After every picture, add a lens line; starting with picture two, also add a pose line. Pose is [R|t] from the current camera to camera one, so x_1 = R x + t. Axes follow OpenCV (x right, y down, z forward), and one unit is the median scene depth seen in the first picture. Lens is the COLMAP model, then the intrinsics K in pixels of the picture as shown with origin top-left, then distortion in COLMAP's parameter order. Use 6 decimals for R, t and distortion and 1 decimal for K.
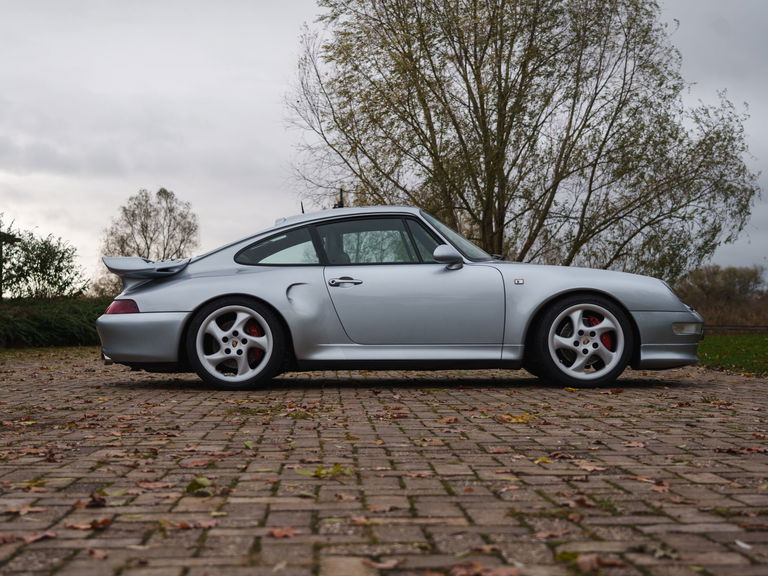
lens RADIAL K [[1050.6, 0, 384.0], [0, 1050.6, 288.0], [0, 0, 1]] dist [-0.029175, -0.041116]
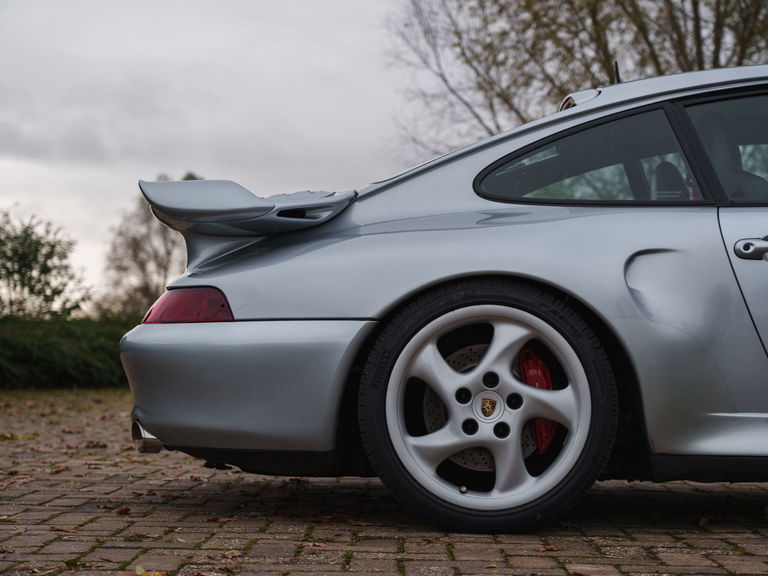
lens RADIAL K [[1446.5, 0, 384.0], [0, 1446.5, 288.0], [0, 0, 1]] dist [-0.030041, 0.015848]
pose [[0.997234, 0.015877, -0.072610, -0.141573], [-0.017157, 0.999707, -0.017046, 0.020071], [0.072318, 0.018245, 0.997215, 0.480897]]
